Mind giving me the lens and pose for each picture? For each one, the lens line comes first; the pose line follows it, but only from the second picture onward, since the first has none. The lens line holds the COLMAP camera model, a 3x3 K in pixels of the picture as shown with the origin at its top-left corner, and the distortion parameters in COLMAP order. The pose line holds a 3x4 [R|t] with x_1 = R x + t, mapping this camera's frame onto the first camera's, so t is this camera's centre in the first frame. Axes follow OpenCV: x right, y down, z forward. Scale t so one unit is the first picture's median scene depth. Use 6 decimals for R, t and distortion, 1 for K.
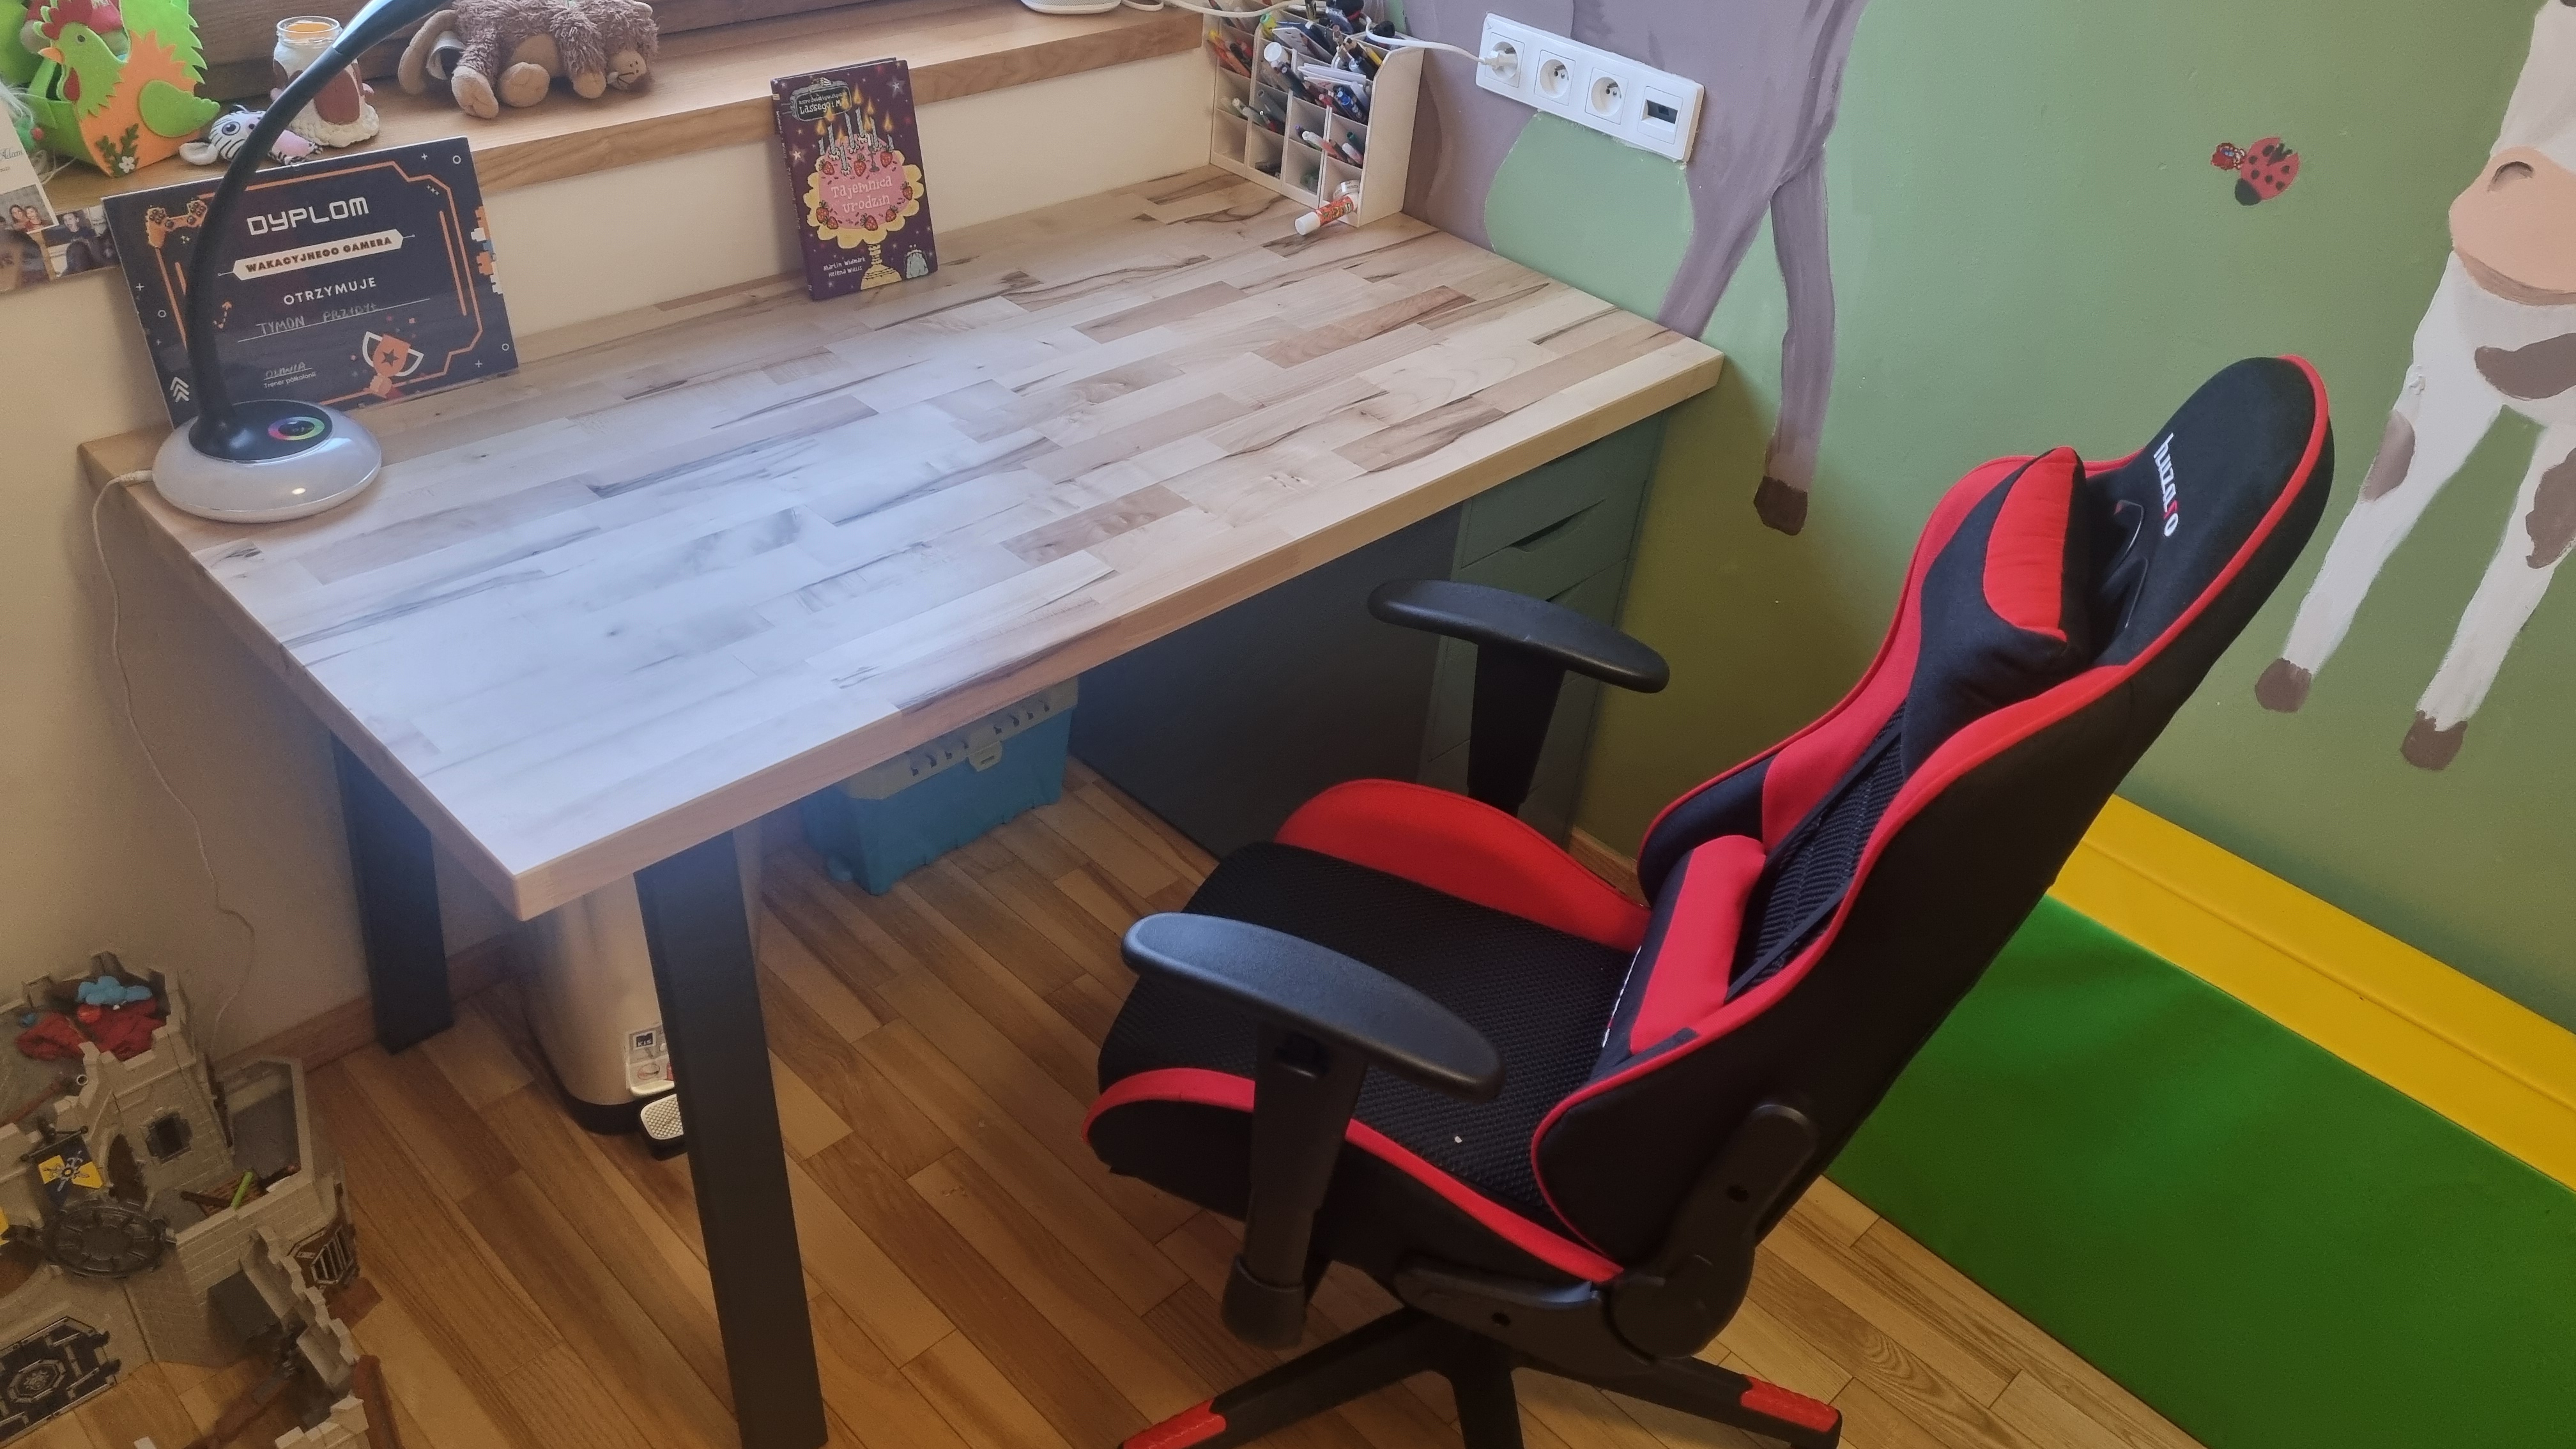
lens RADIAL K [[1905.6, 0, 1288.0], [0, 1905.6, 724.5], [0, 0, 1]] dist [0.085154, -0.073180]
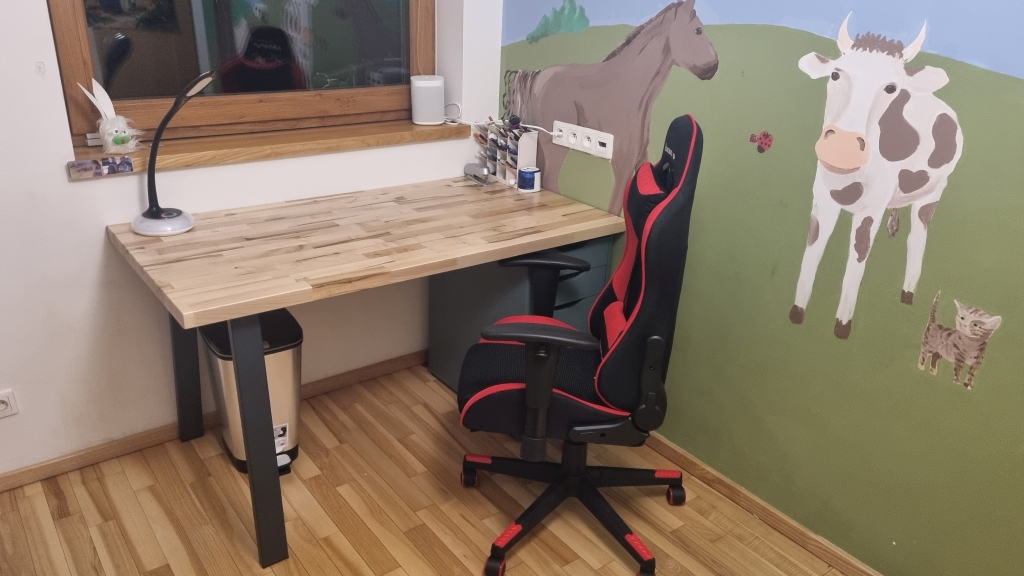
lens RADIAL K [[757.5, 0, 512.0], [0, 757.5, 288.0], [0, 0, 1]] dist [0.085154, -0.073180]
pose [[0.989393, 0.007268, -0.145080, 0.249211], [-0.041295, 0.971614, -0.232938, 0.217080], [0.139269, 0.236458, 0.961609, -0.159965]]
